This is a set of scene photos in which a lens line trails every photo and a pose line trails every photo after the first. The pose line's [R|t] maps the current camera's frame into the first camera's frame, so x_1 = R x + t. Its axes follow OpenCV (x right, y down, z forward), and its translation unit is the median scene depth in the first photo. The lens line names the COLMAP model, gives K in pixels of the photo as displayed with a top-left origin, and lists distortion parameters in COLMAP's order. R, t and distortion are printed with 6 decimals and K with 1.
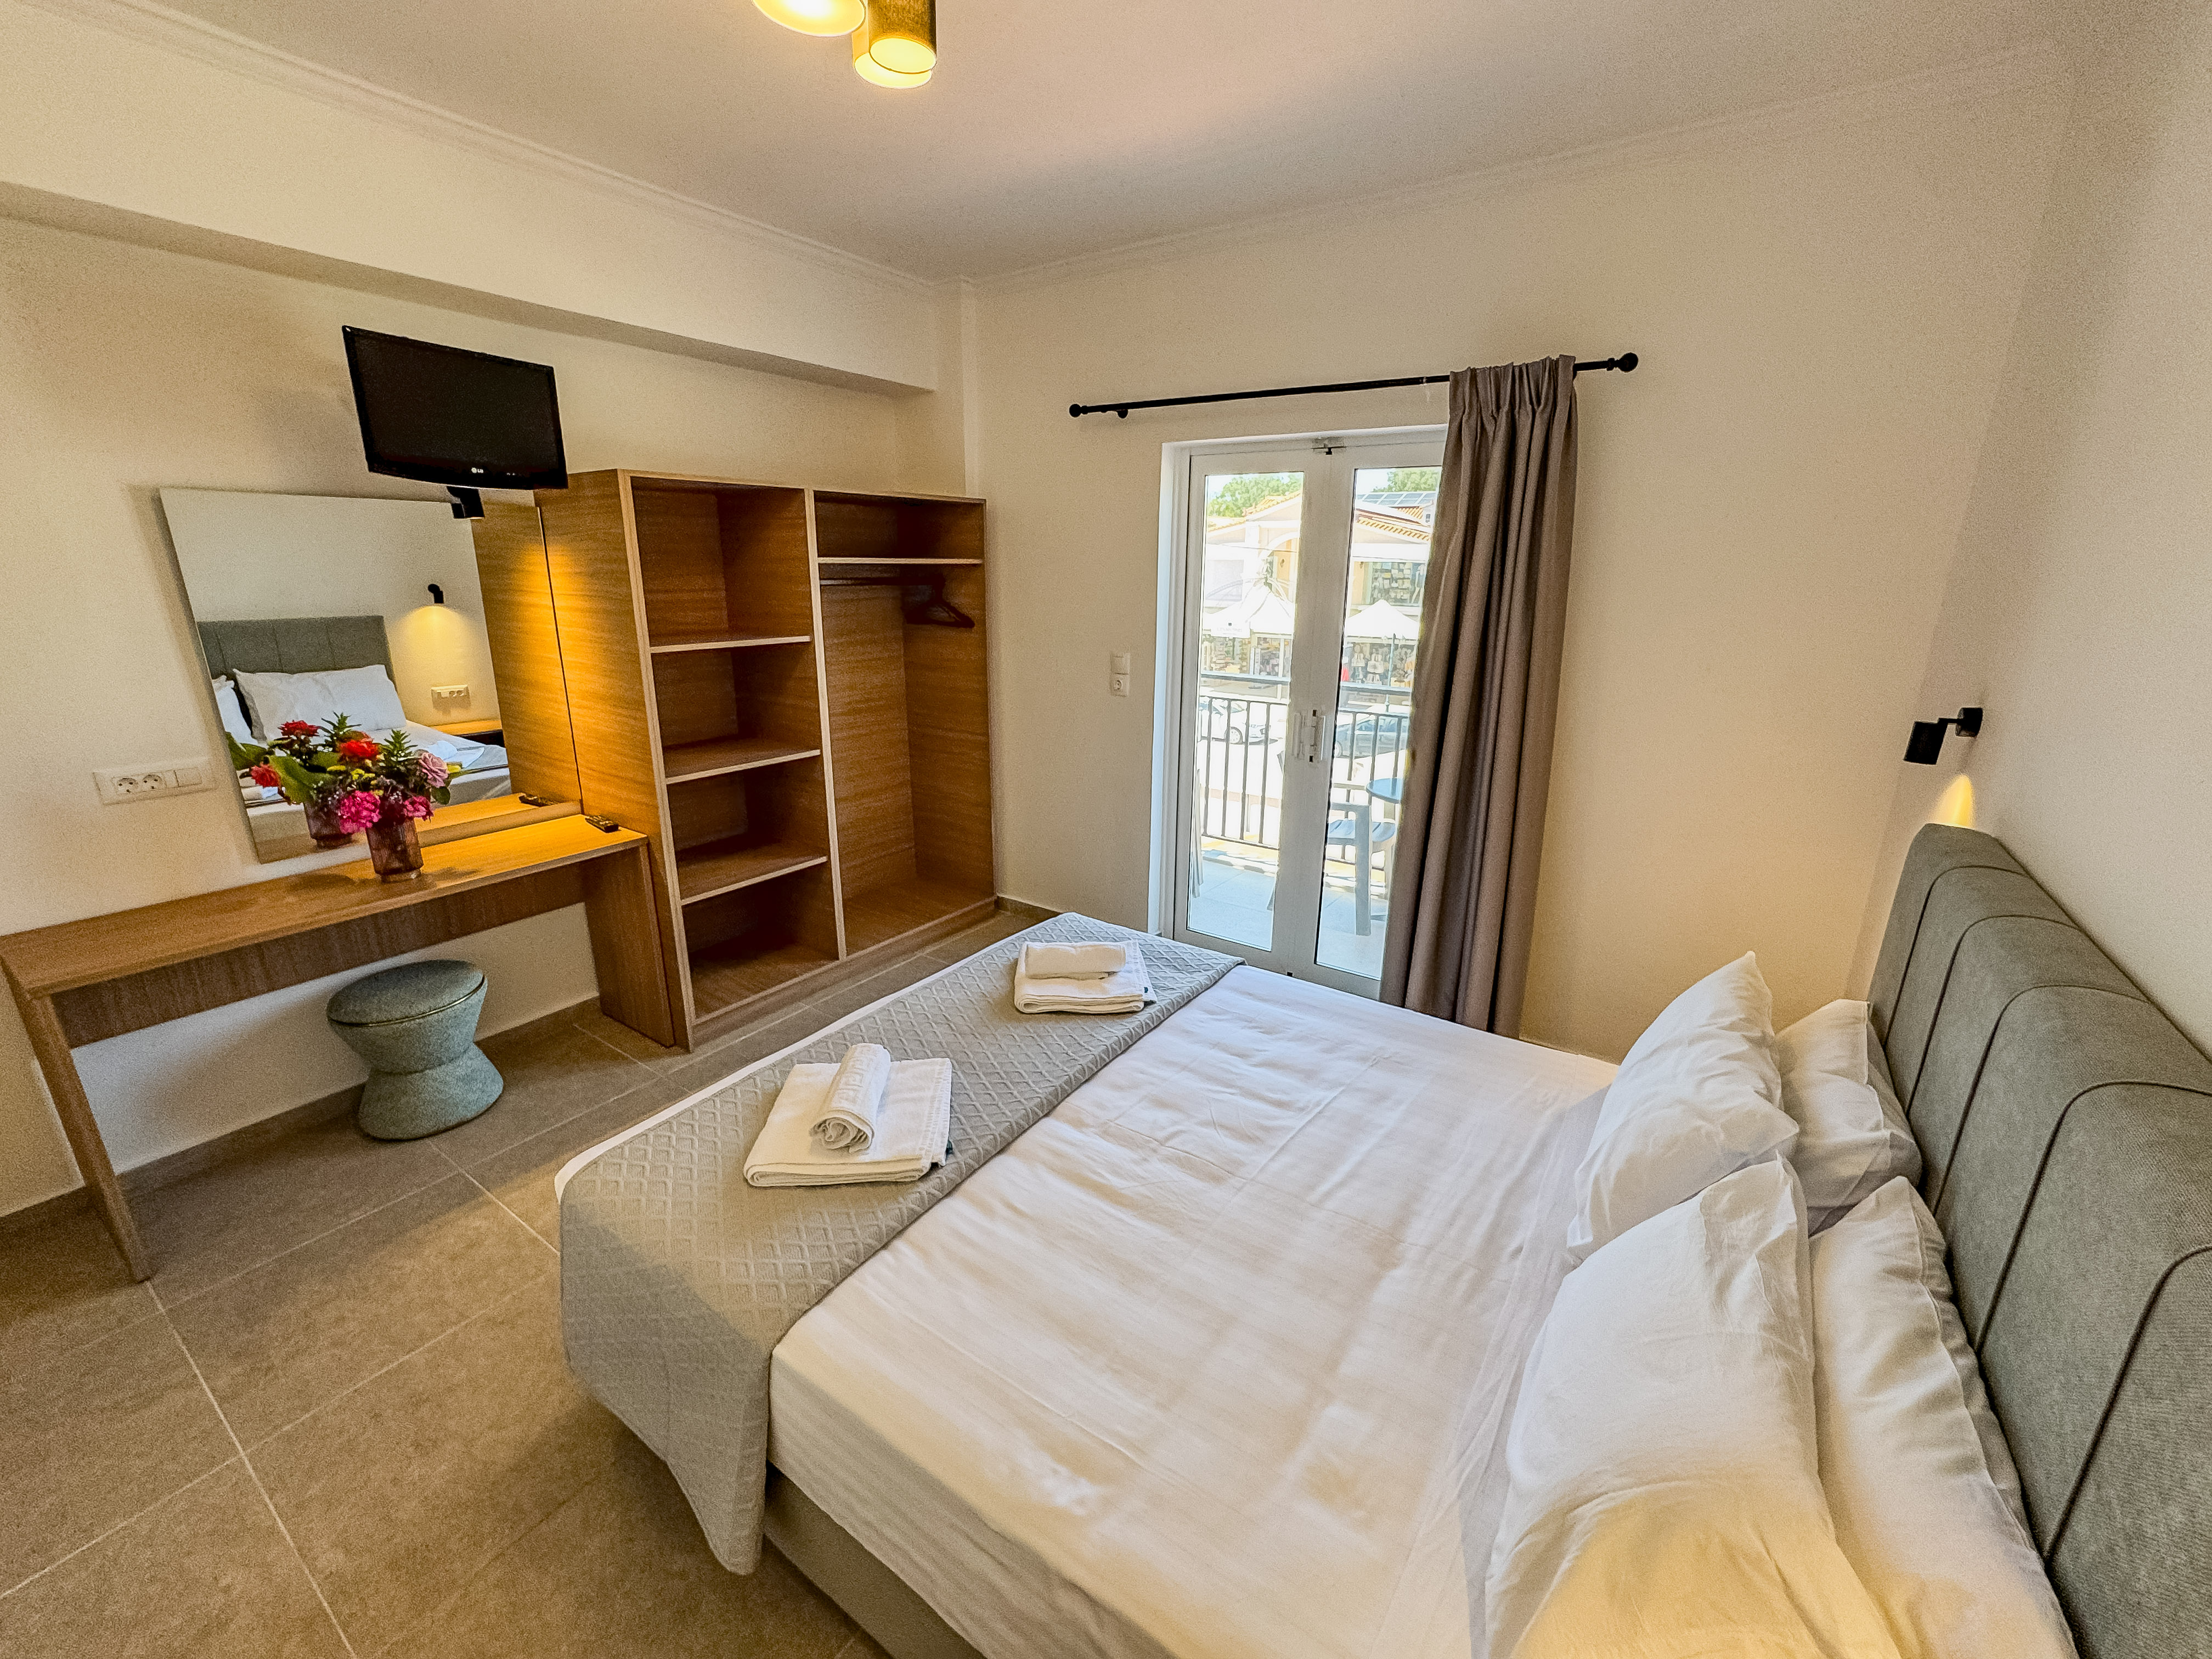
lens RADIAL K [[903.6, 0, 1102.8], [0, 903.6, 822.9], [0, 0, 1]] dist [-0.041602, 0.017893]
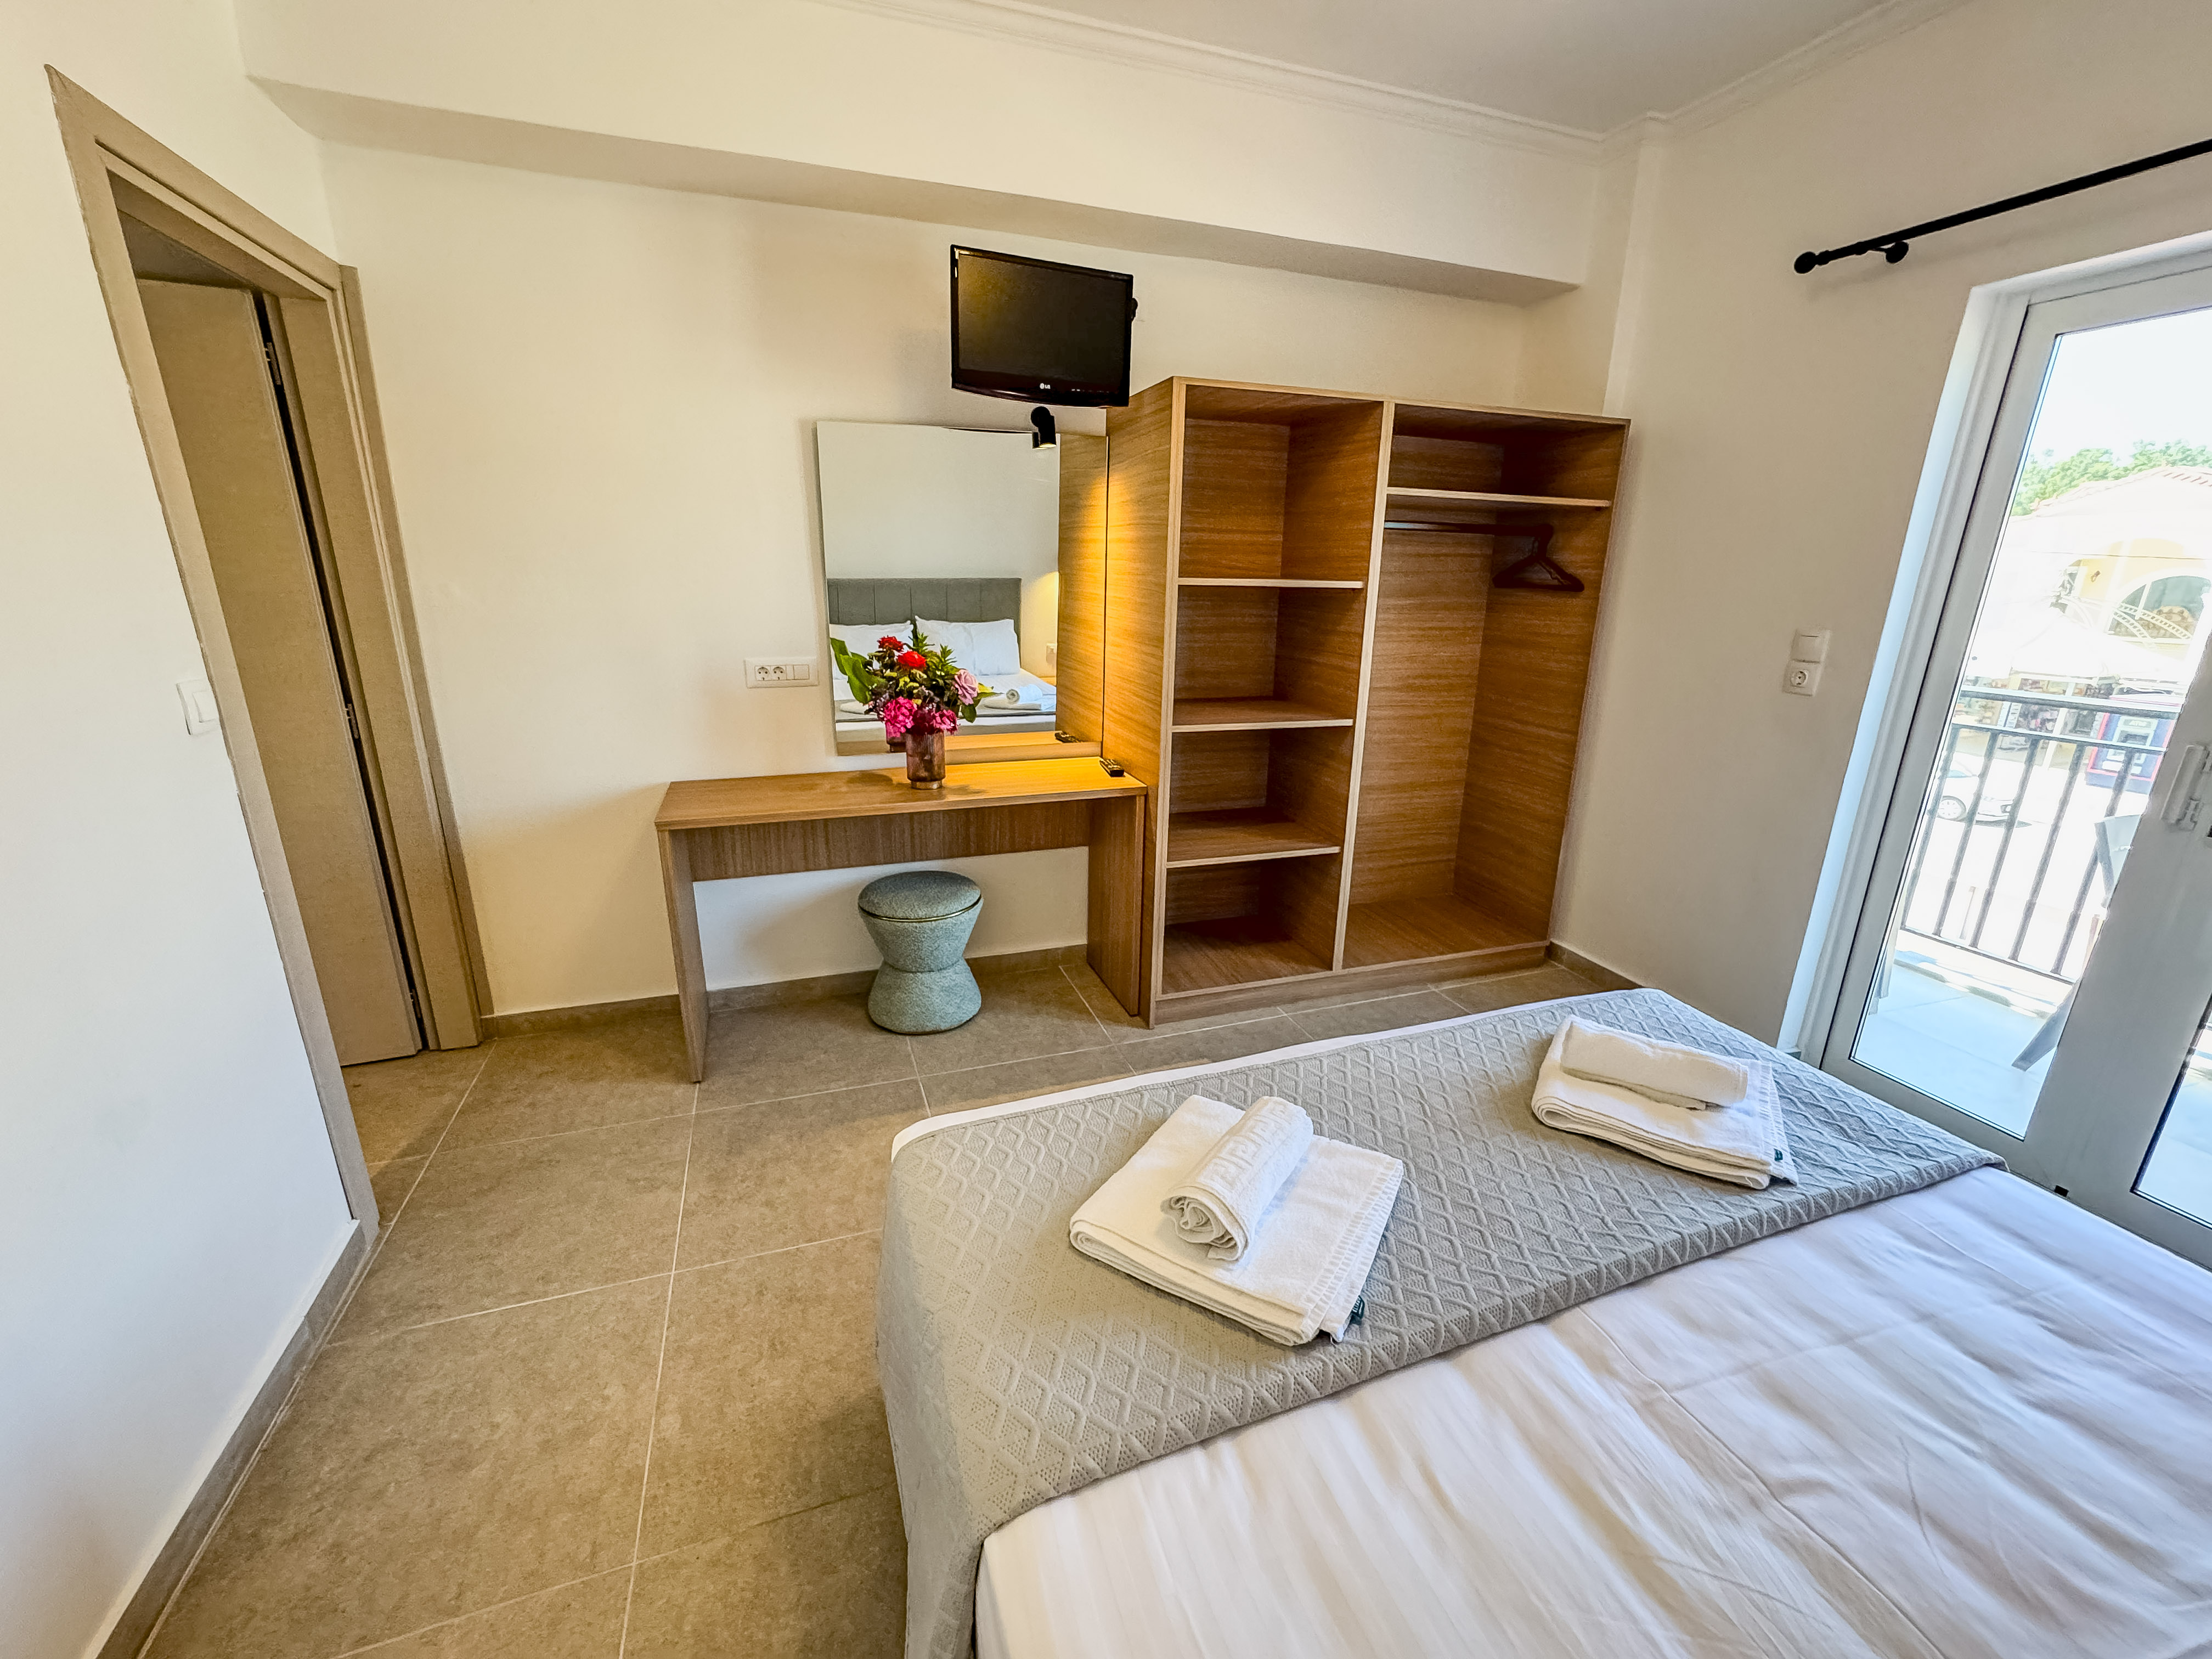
lens RADIAL K [[903.6, 0, 1102.8], [0, 903.6, 822.9], [0, 0, 1]] dist [-0.041602, 0.017893]
pose [[0.805716, 0.165615, -0.568677, -0.011872], [-0.171017, 0.984270, 0.044346, 0.020361], [0.567076, 0.061524, 0.821364, 0.236859]]
